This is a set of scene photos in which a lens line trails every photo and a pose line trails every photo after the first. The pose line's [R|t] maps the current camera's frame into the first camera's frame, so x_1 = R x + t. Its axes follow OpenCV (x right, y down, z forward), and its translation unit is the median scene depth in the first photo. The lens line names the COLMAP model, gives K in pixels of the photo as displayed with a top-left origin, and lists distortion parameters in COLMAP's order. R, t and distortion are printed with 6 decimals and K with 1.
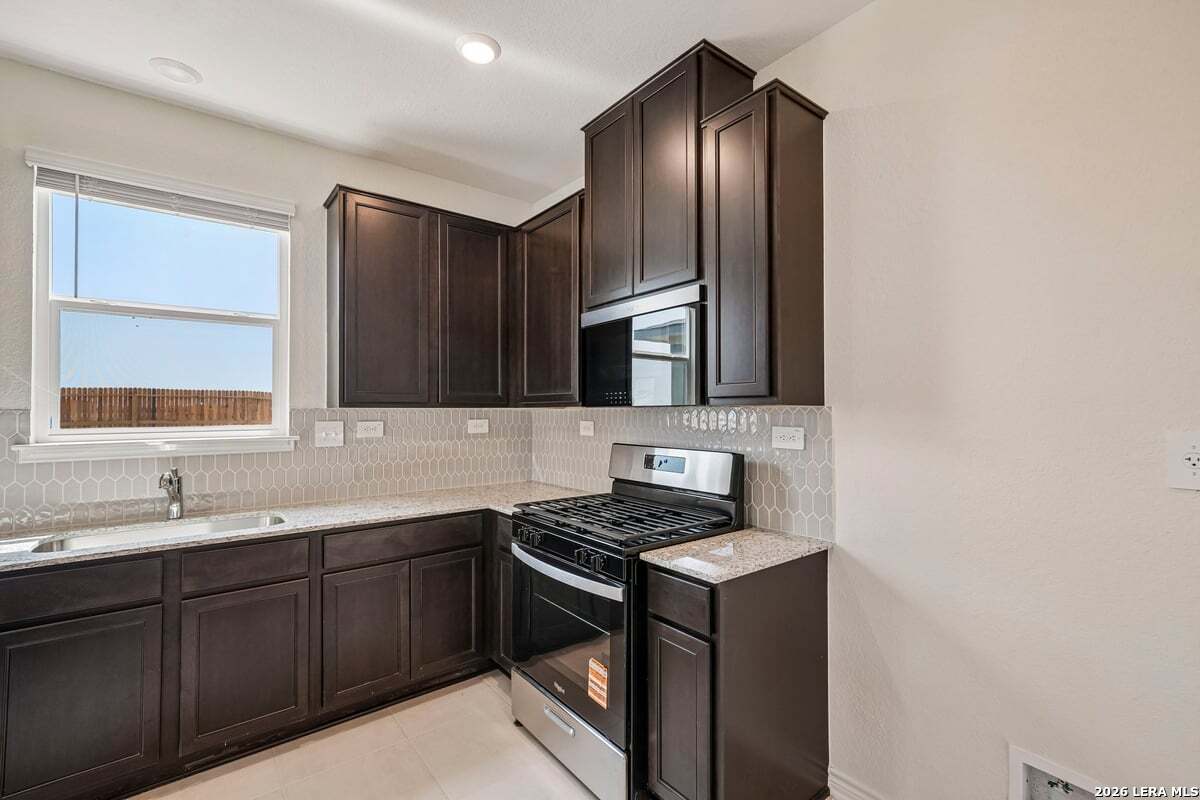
lens RADIAL K [[523.3, 0, 600.0], [0, 523.3, 400.0], [0, 0, 1]] dist [0.005229, 0.000598]
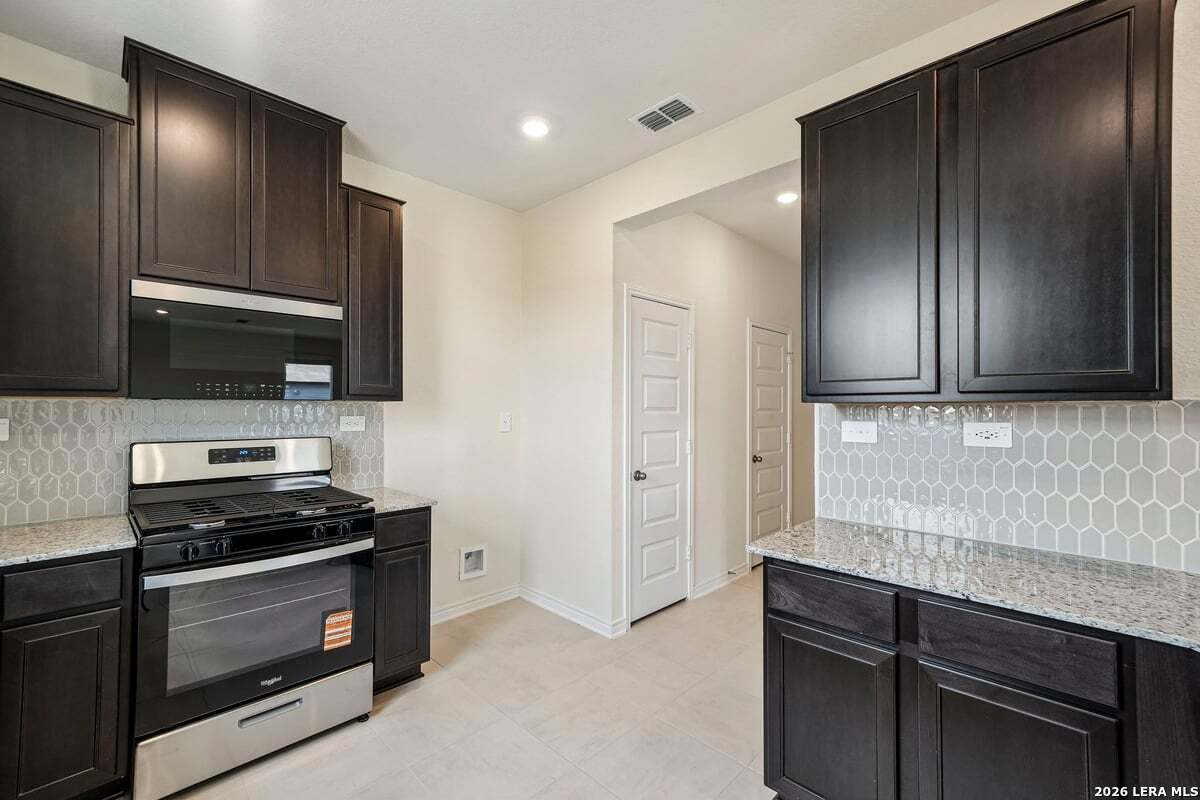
lens RADIAL K [[501.0, 0, 598.2], [0, 501.0, 402.6], [0, 0, 1]] dist [0.002636, 0.000858]
pose [[-0.130848, 0.012164, 0.991328, -1.043302], [-0.020753, 0.999672, -0.015005, 0.019803], [-0.991185, -0.022536, -0.130553, 0.487803]]
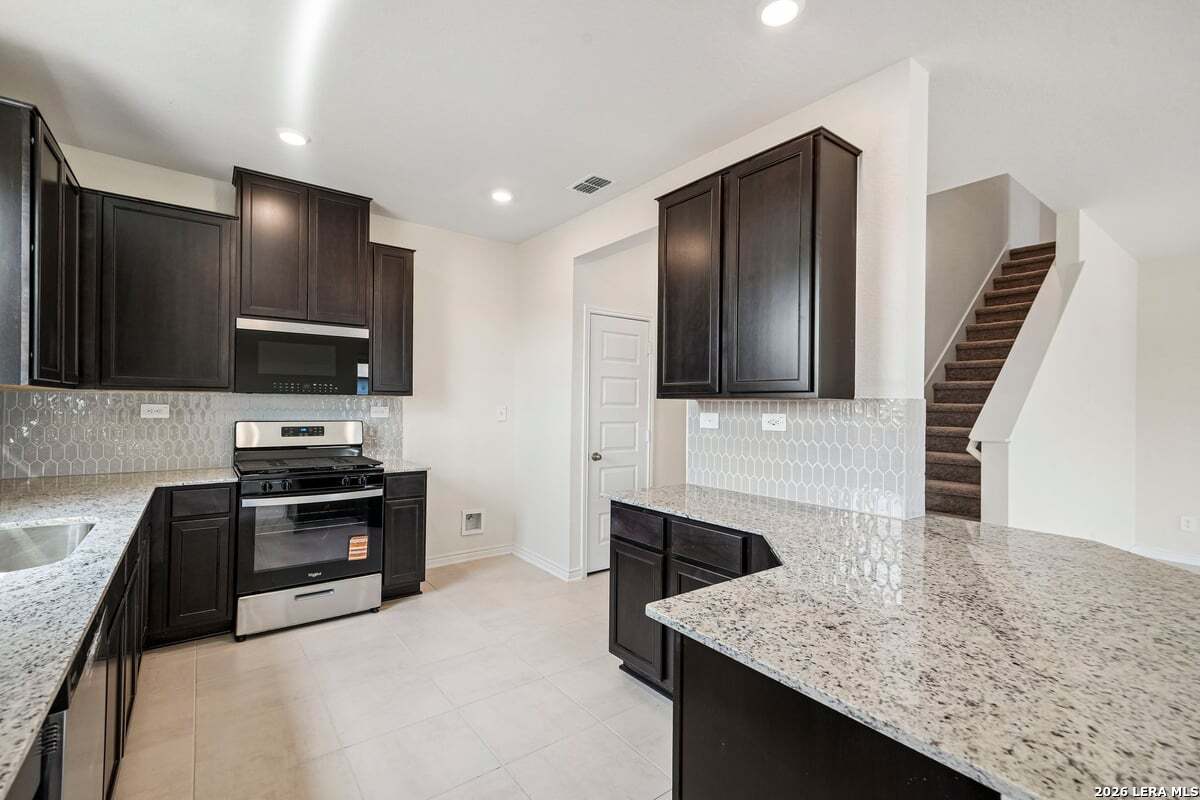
lens RADIAL K [[523.3, 0, 600.0], [0, 523.3, 400.0], [0, 0, 1]] dist [0.005229, 0.000598]
pose [[0.009581, 0.010374, 0.999900, -1.529986], [-0.031067, 0.999467, -0.010072, 0.019860], [-0.999471, -0.030967, 0.009898, 0.144662]]
